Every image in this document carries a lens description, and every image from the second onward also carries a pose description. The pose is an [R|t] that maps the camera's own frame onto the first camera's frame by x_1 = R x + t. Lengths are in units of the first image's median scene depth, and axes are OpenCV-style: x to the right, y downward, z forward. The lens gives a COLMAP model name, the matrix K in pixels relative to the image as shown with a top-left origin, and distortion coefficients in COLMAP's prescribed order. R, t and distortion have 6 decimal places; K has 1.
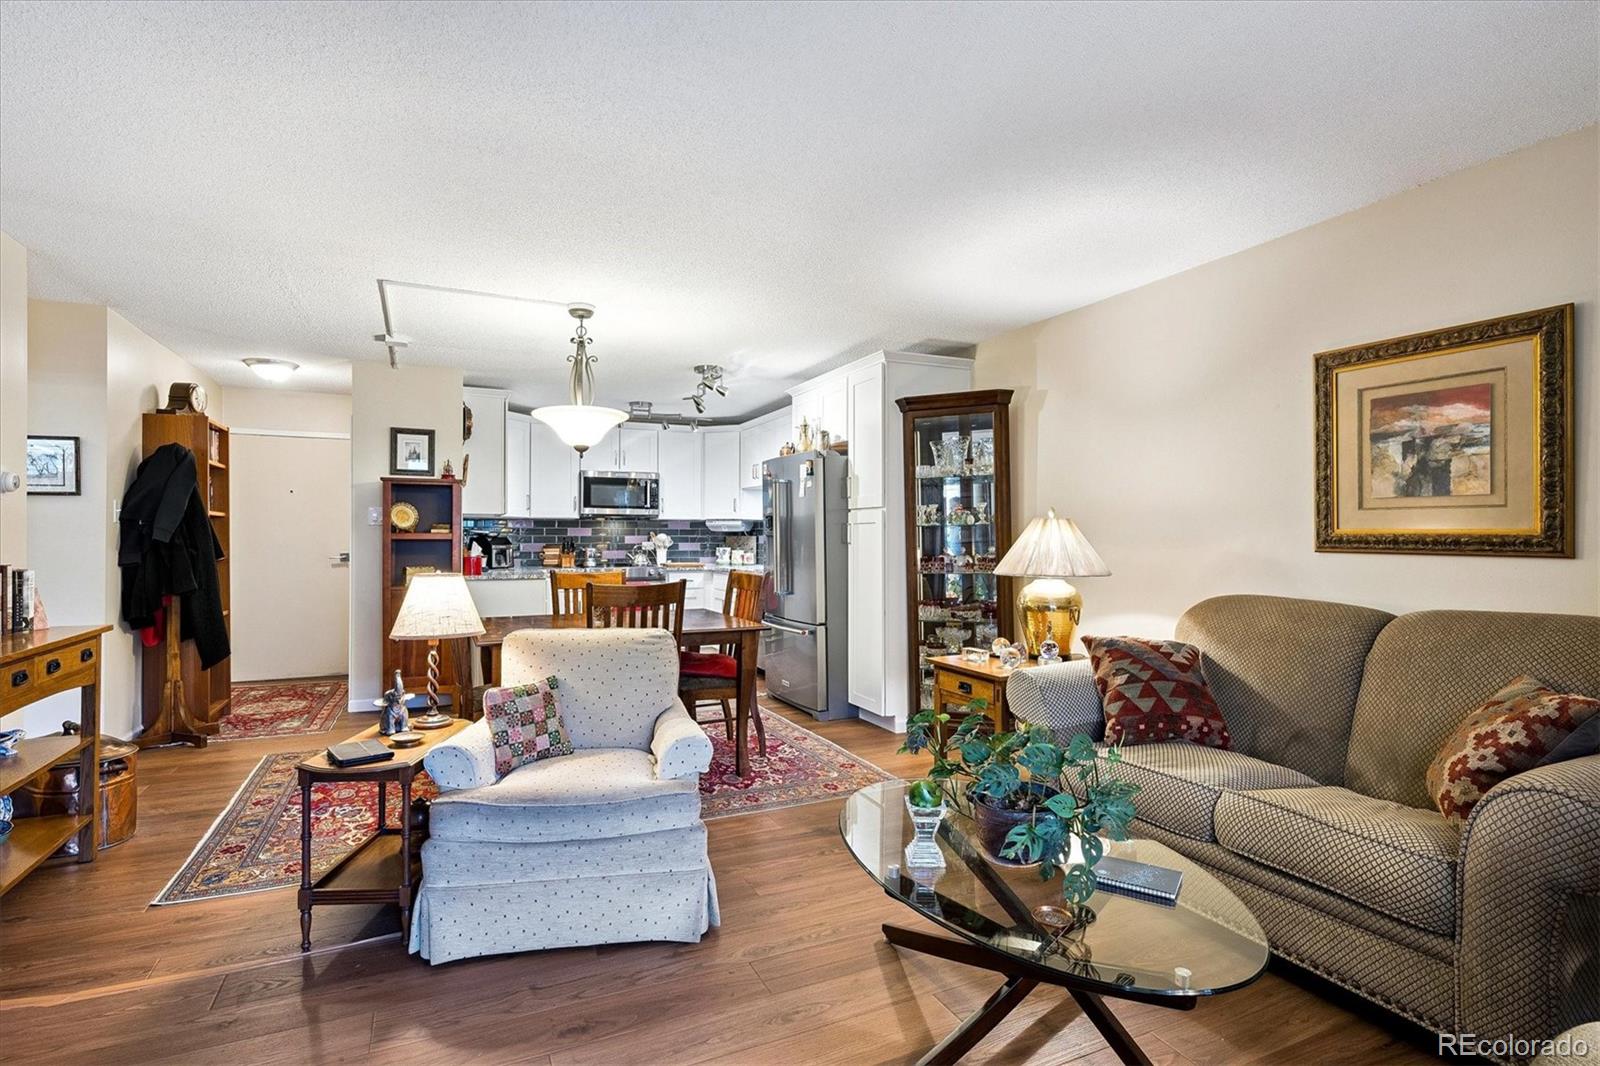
lens RADIAL K [[795.2, 0, 804.2], [0, 795.2, 534.8], [0, 0, 1]] dist [-0.000150, -0.000519]
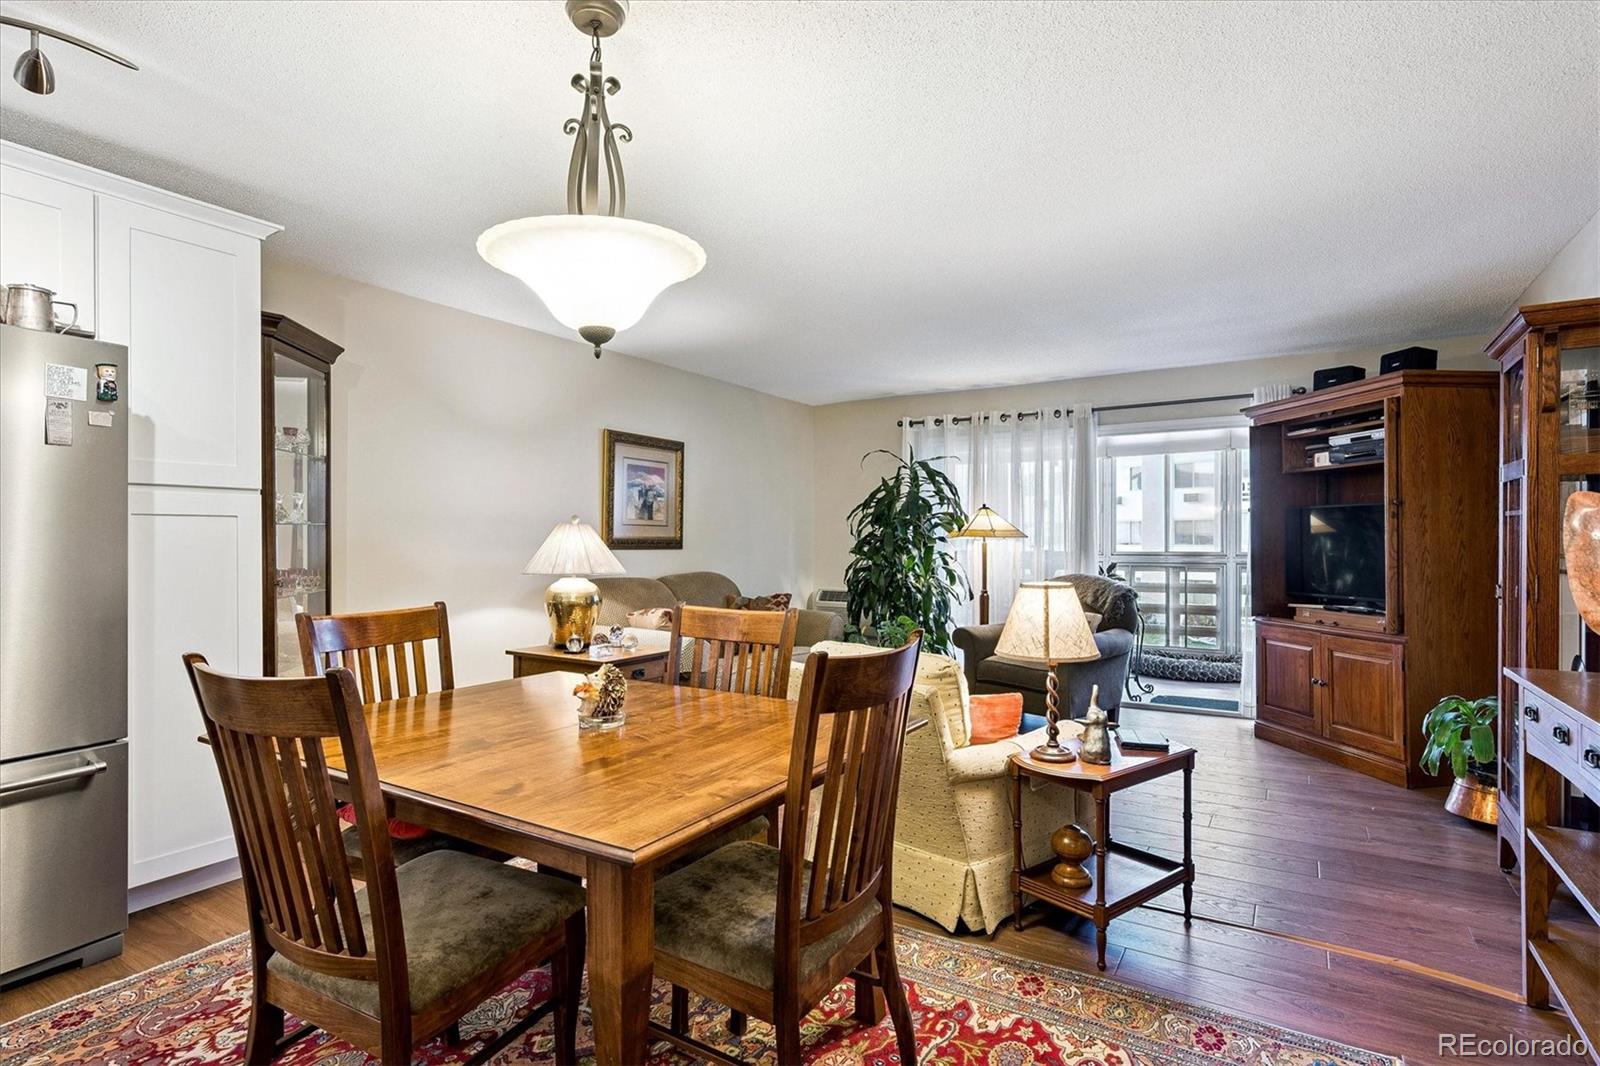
lens RADIAL K [[795.2, 0, 804.2], [0, 795.2, 534.8], [0, 0, 1]] dist [-0.000150, -0.000519]
pose [[-0.546695, 0.004614, 0.837319, -1.049787], [-0.002835, 0.999969, -0.007361, 0.002862], [-0.837327, -0.006398, -0.546665, 1.706956]]
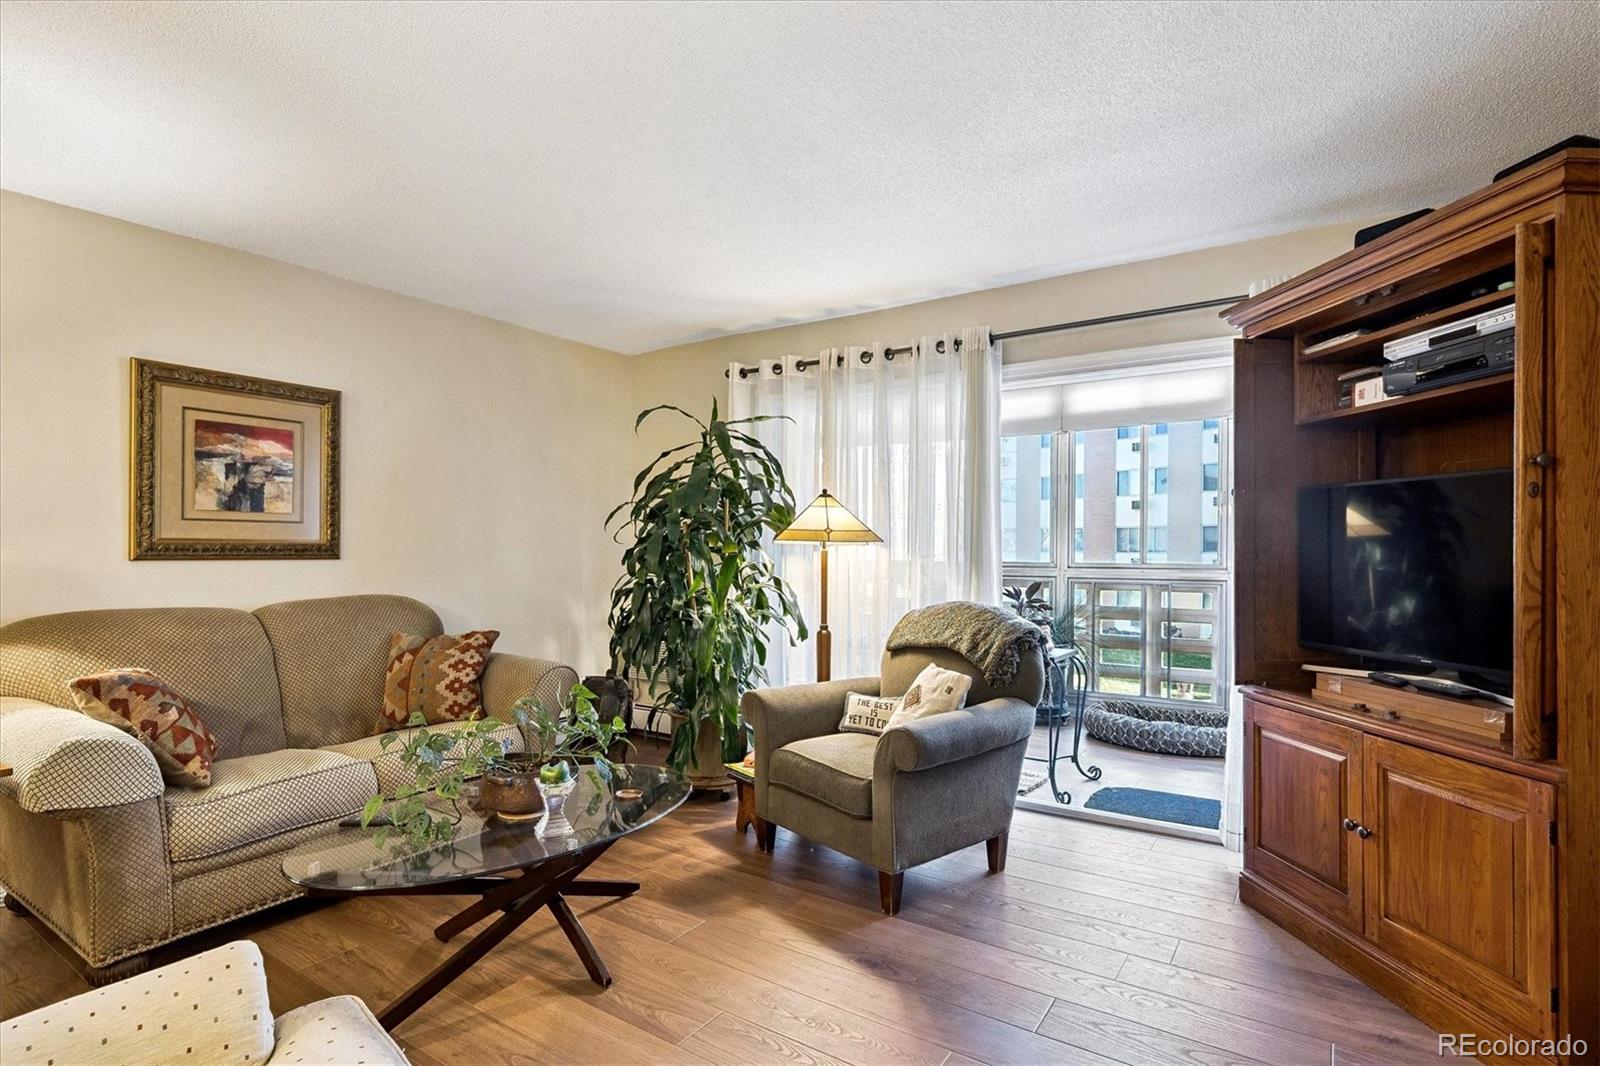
lens RADIAL K [[800.8, 0, 800.2], [0, 800.8, 552.0], [0, 0, 1]] dist [-0.000894, -0.000199]
pose [[-0.513057, -0.007556, 0.858321, -0.685518], [-0.005079, 0.999970, 0.005766, 0.001997], [-0.858340, -0.001401, -0.513080, 0.880170]]
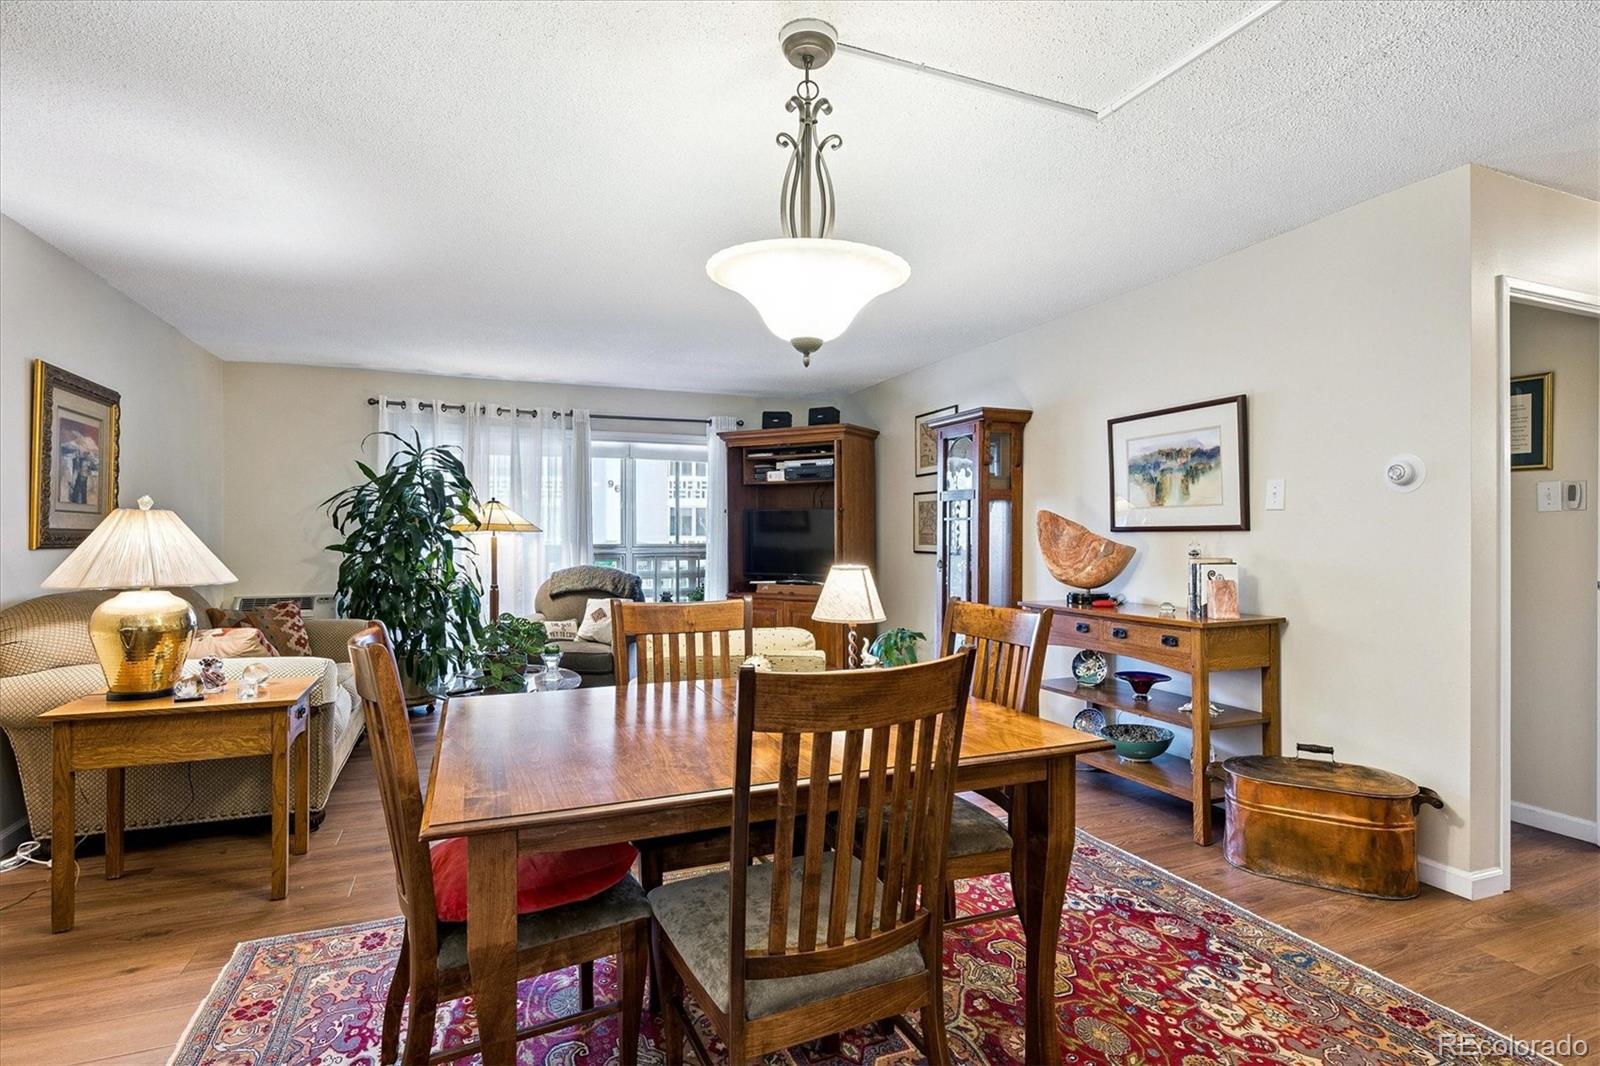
lens RADIAL K [[795.2, 0, 804.2], [0, 795.2, 534.8], [0, 0, 1]] dist [-0.000150, -0.000519]
pose [[-0.998912, -0.001082, 0.046628, -0.450127], [-0.001190, 0.999997, -0.002290, 0.004590], [-0.046625, -0.002343, -0.998910, 2.193012]]
